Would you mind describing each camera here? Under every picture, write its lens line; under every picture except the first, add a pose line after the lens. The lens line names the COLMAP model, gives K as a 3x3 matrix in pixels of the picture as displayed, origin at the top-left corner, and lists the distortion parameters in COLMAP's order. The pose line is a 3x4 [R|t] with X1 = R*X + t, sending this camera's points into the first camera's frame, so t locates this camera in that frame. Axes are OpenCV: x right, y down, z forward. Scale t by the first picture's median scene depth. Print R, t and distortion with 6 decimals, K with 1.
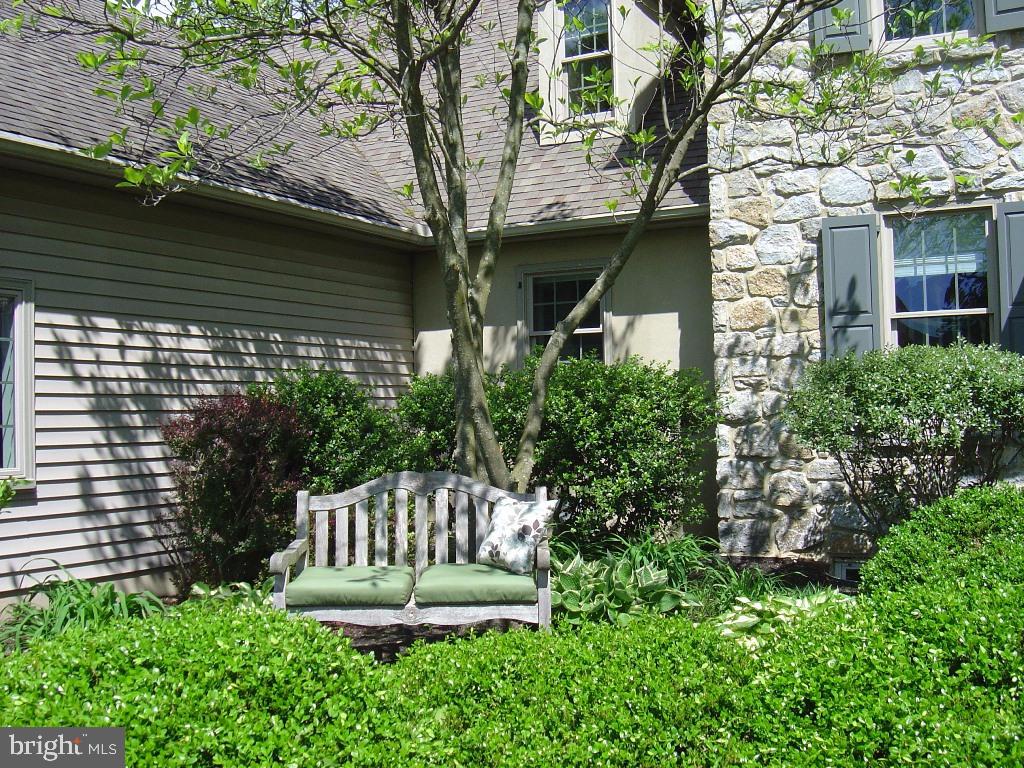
lens RADIAL K [[1135.9, 0, 512.0], [0, 1135.9, 384.0], [0, 0, 1]] dist [-0.137931, 0.001464]
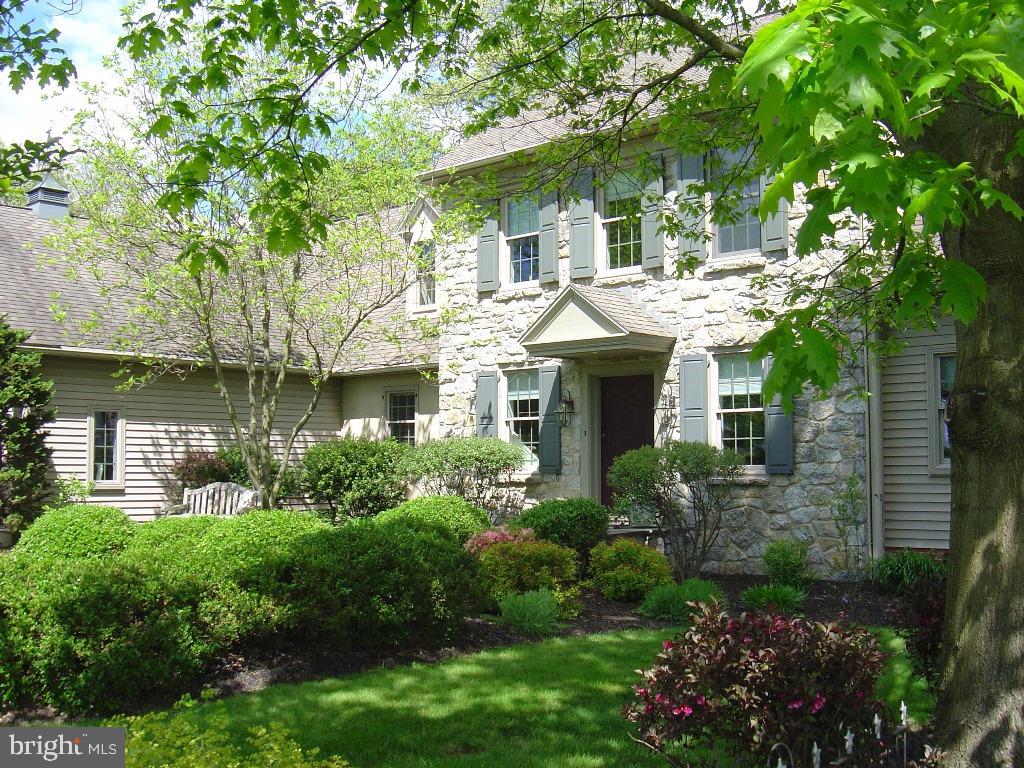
lens RADIAL K [[1135.9, 0, 512.0], [0, 1135.9, 384.0], [0, 0, 1]] dist [-0.137931, 0.001464]
pose [[0.969864, -0.000468, -0.243646, 0.875165], [-0.010027, 0.999074, -0.041833, -0.039082], [0.243440, 0.043015, 0.968962, -1.048983]]
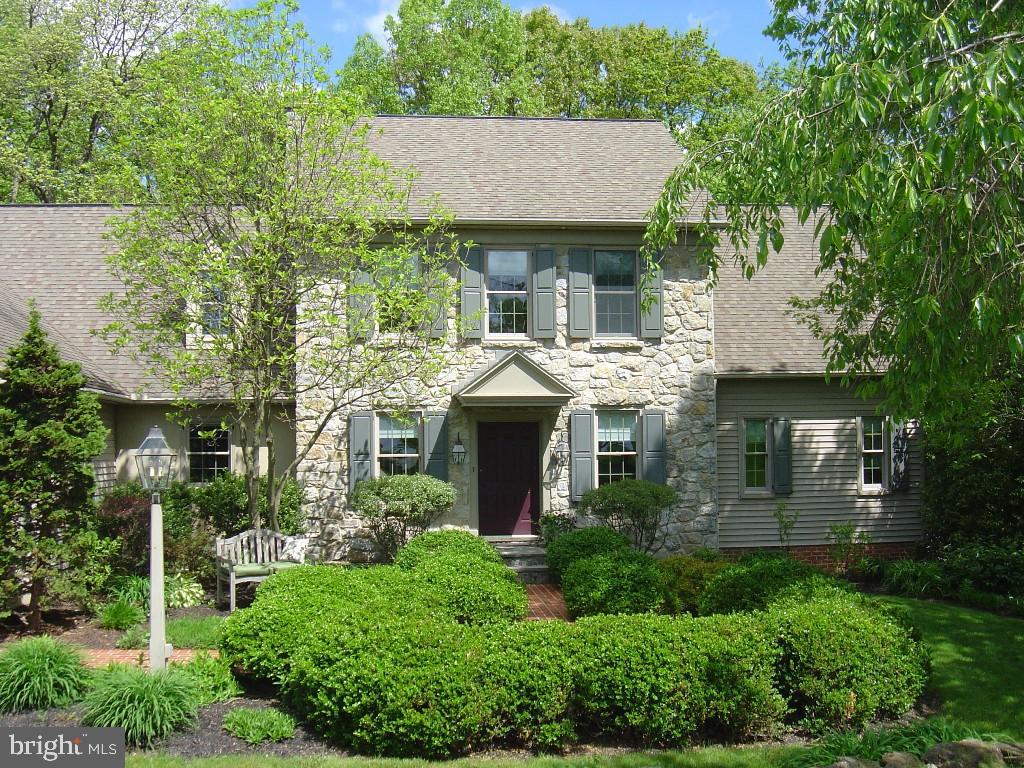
lens RADIAL K [[1135.9, 0, 512.0], [0, 1135.9, 384.0], [0, 0, 1]] dist [-0.137931, 0.001464]
pose [[0.828480, 0.039614, 0.558615, -0.746035], [-0.020924, 0.998988, -0.039811, -0.122361], [-0.559627, 0.021294, 0.828471, -1.098813]]
